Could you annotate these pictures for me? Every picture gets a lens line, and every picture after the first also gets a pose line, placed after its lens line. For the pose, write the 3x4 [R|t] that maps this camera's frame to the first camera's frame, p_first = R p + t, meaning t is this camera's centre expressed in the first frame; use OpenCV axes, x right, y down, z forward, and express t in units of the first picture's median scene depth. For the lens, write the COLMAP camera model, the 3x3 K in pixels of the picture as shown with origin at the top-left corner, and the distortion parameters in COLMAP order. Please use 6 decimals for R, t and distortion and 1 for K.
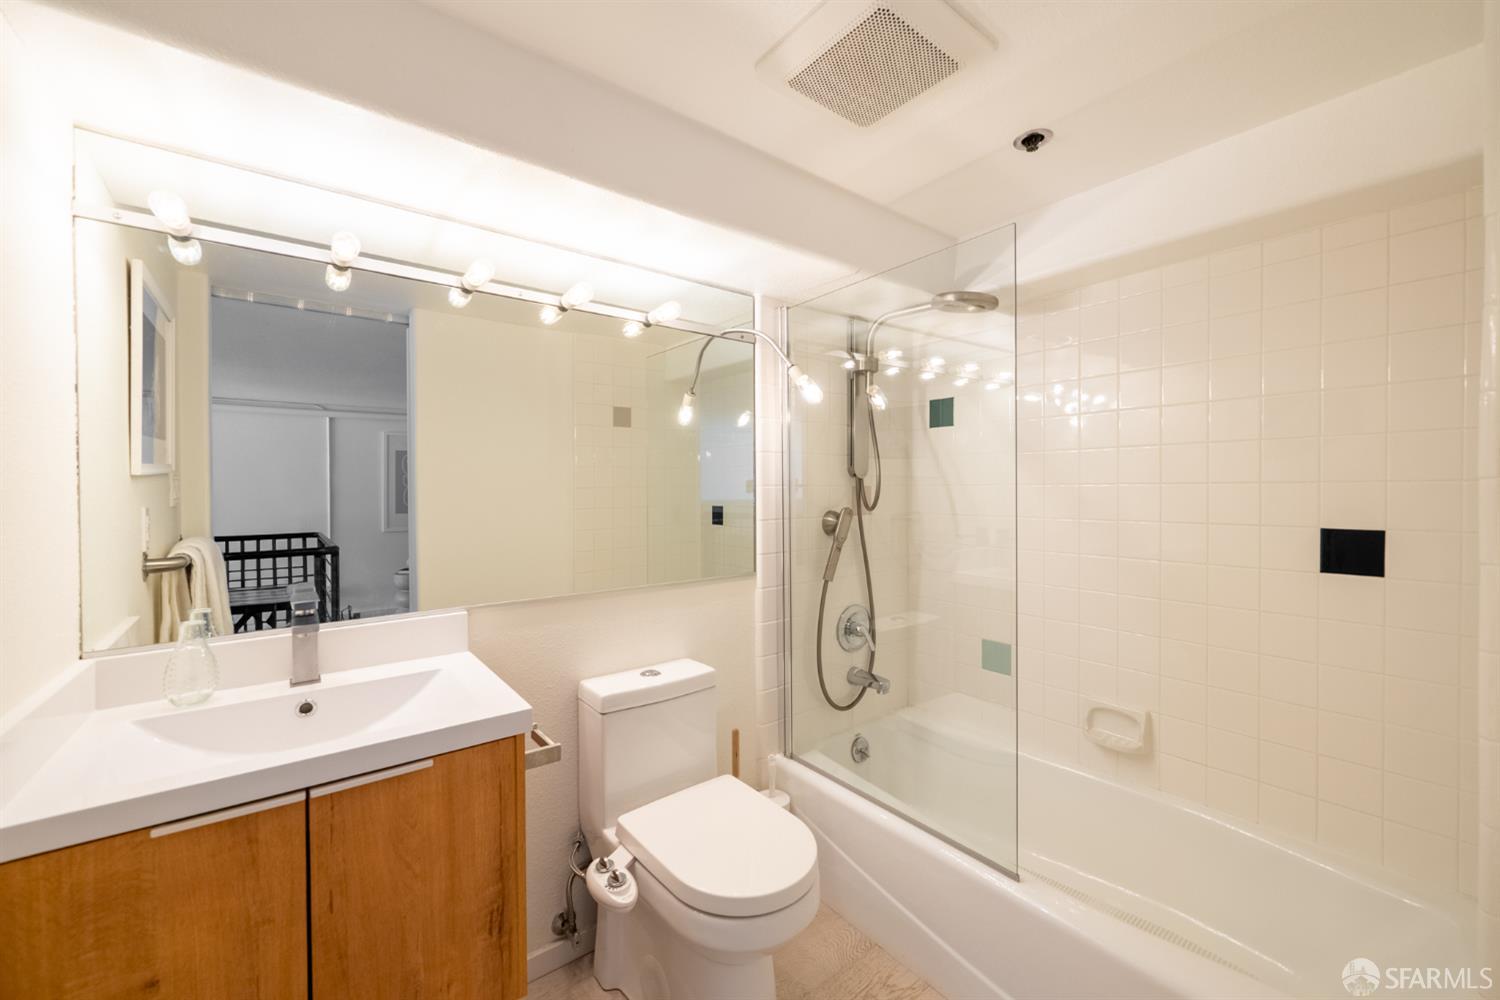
lens RADIAL K [[584.2, 0, 750.7], [0, 584.2, 498.4], [0, 0, 1]] dist [-0.001517, -0.000048]
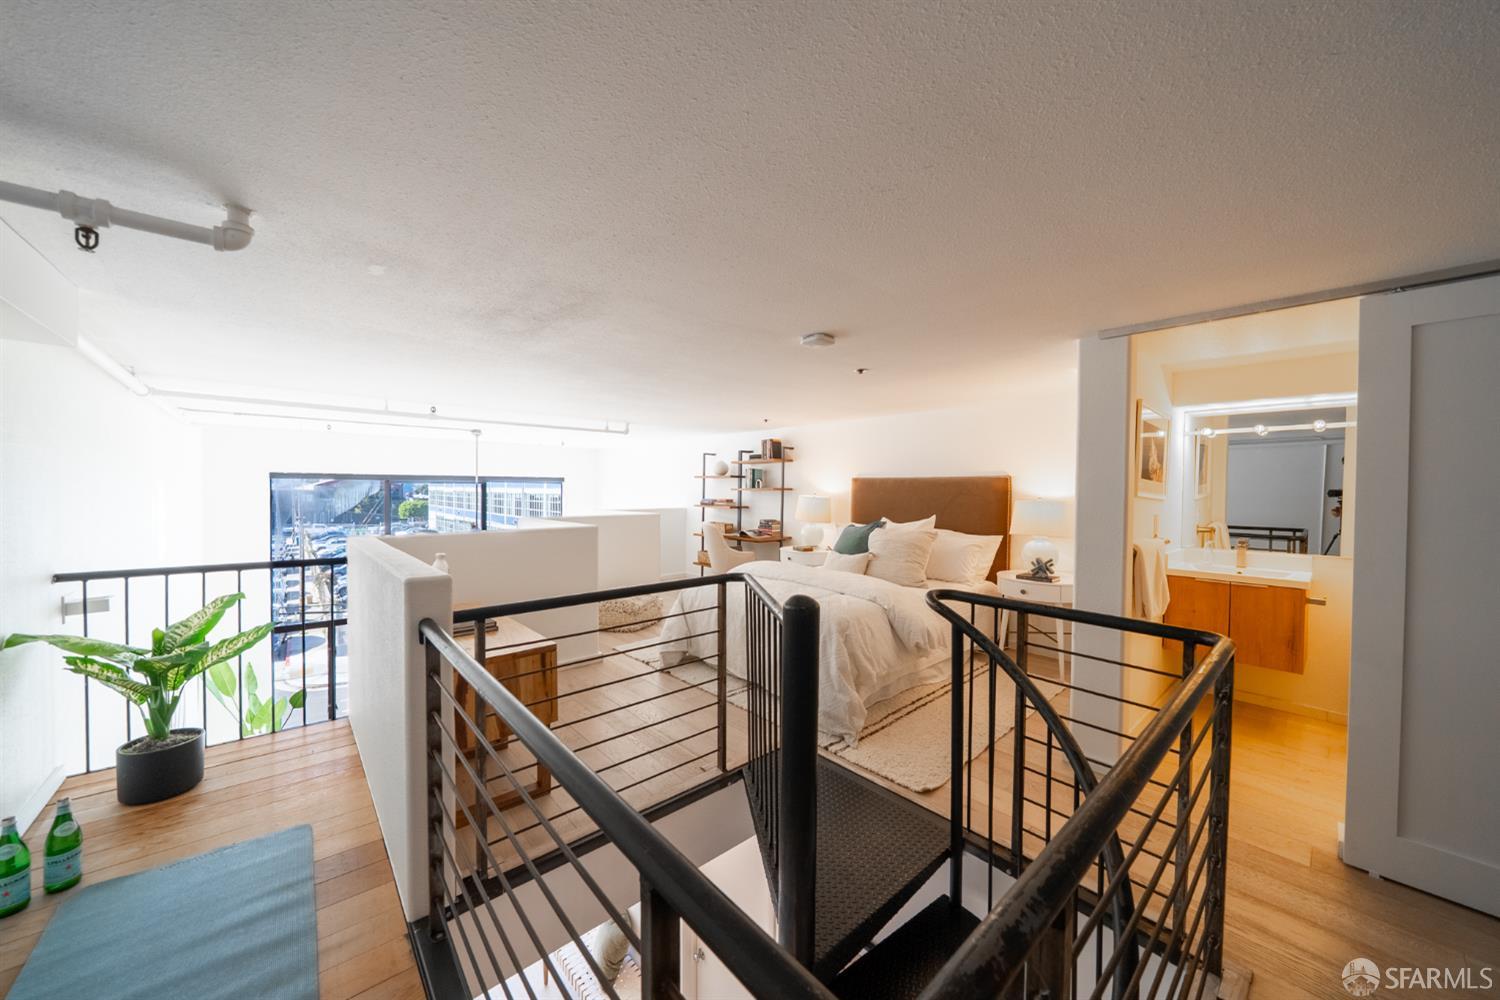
lens RADIAL K [[523.3, 0, 751.3], [0, 523.3, 501.6], [0, 0, 1]] dist [-0.001415, -0.000018]
pose [[0.053408, 0.025146, -0.998256, 1.346838], [-0.013772, 0.999606, 0.024444, -0.058110], [0.998478, 0.012443, 0.053734, -1.275798]]
